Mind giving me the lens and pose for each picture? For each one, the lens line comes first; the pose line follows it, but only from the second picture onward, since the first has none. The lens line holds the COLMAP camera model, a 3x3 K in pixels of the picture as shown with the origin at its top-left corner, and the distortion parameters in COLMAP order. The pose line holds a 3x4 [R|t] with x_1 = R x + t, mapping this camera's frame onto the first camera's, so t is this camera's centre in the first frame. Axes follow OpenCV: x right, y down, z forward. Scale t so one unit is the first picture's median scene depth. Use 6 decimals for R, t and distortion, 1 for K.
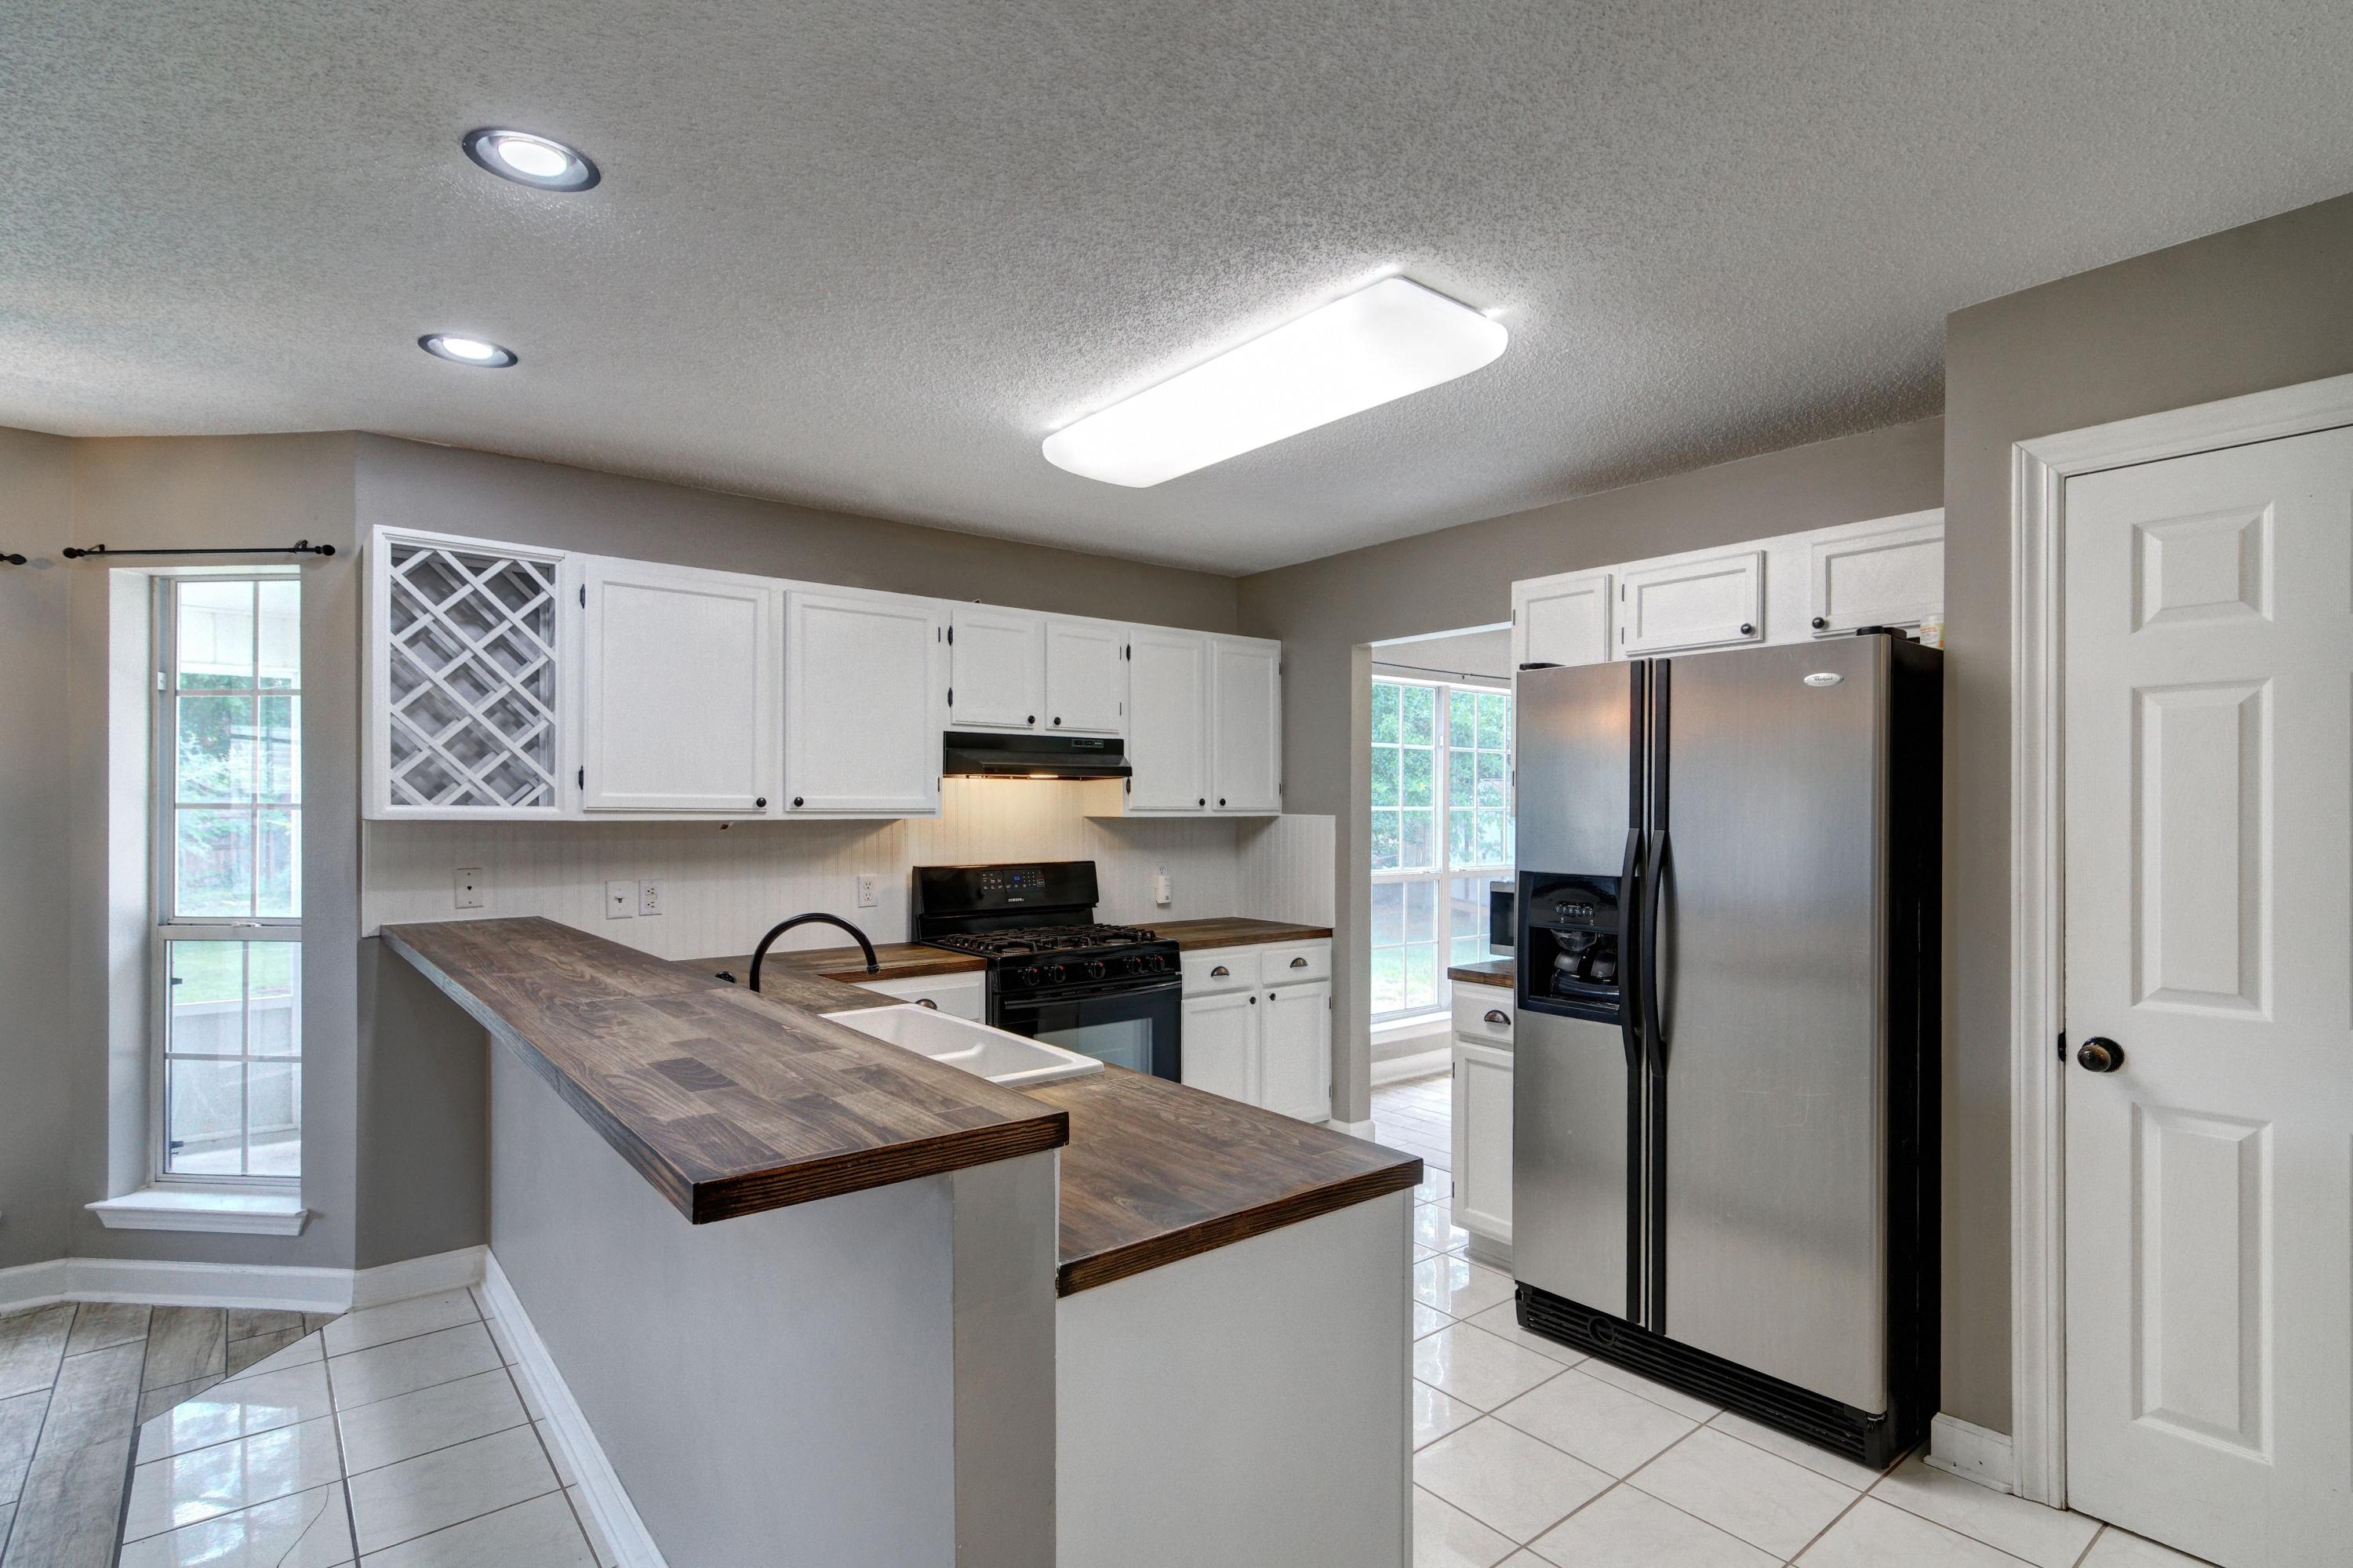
lens RADIAL K [[1166.9, 0, 1176.5], [0, 1166.9, 784.0], [0, 0, 1]] dist [0.000763, -0.000046]
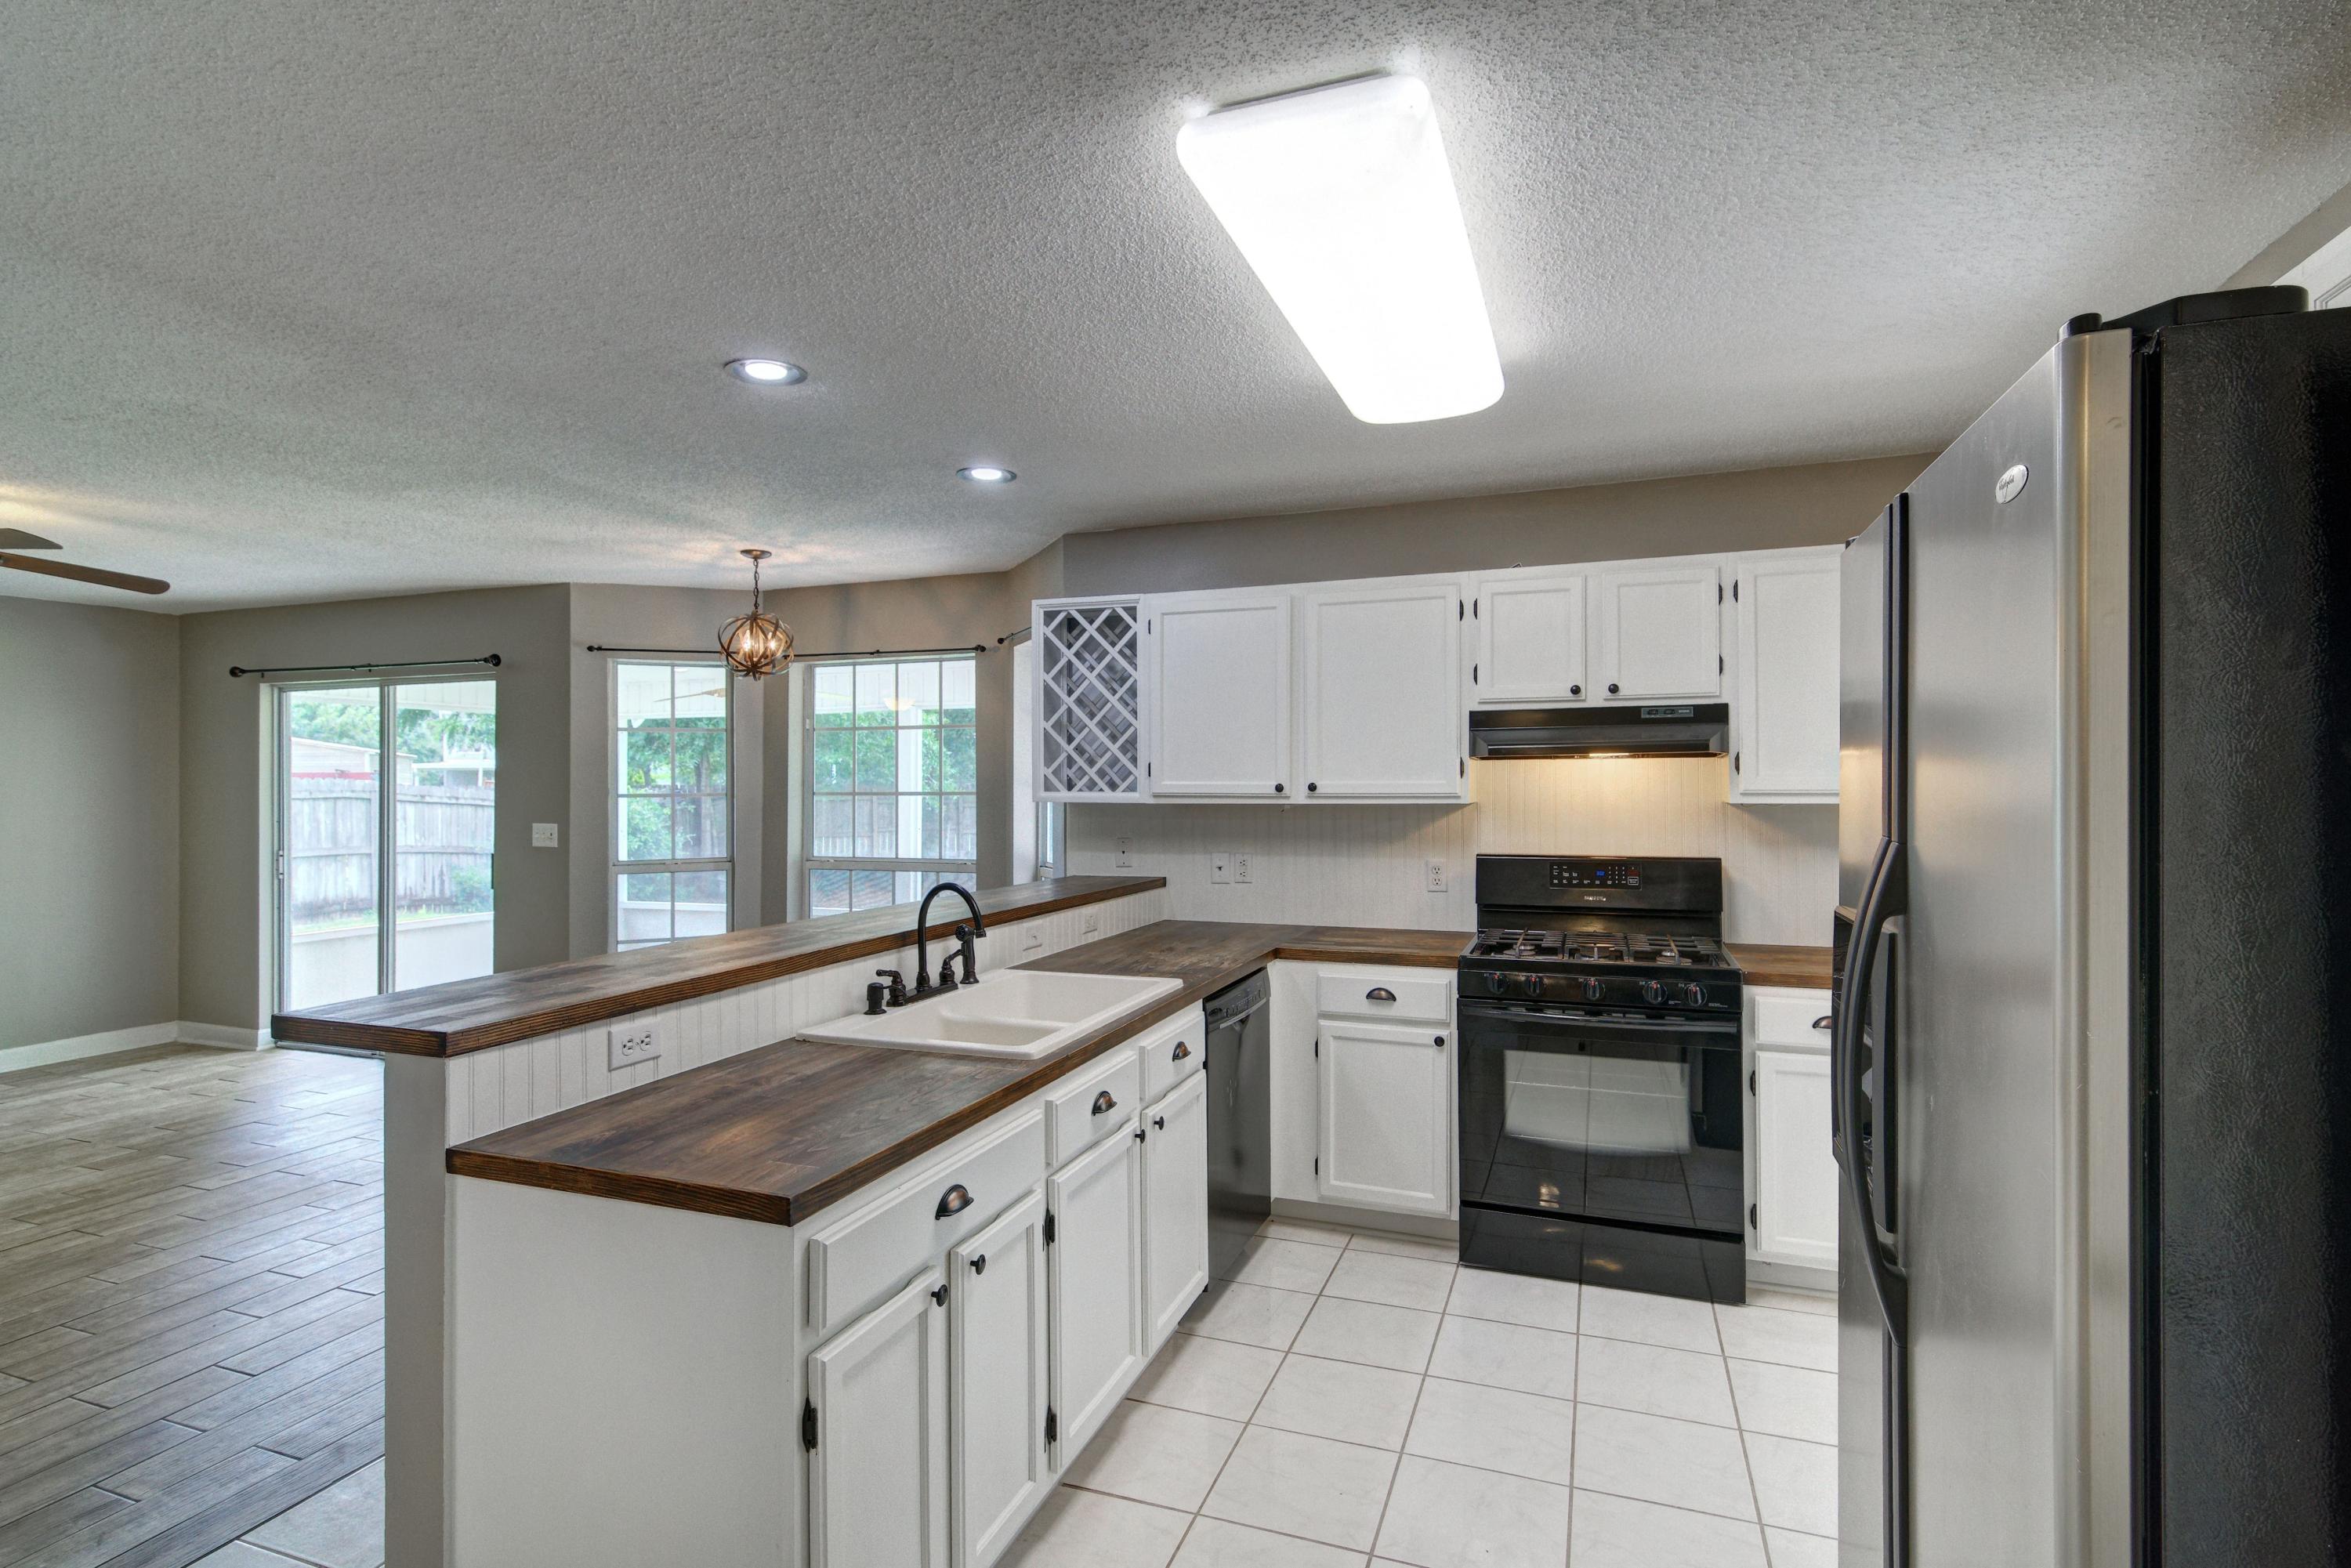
lens RADIAL K [[1078.5, 0, 1175.5], [0, 1078.5, 784.0], [0, 0, 1]] dist [0.001637, 0.000074]
pose [[0.498405, -0.008720, -0.866901, 0.519877], [0.019813, 0.999803, 0.001334, 0.009191], [0.866718, -0.017841, 0.498479, 0.429357]]
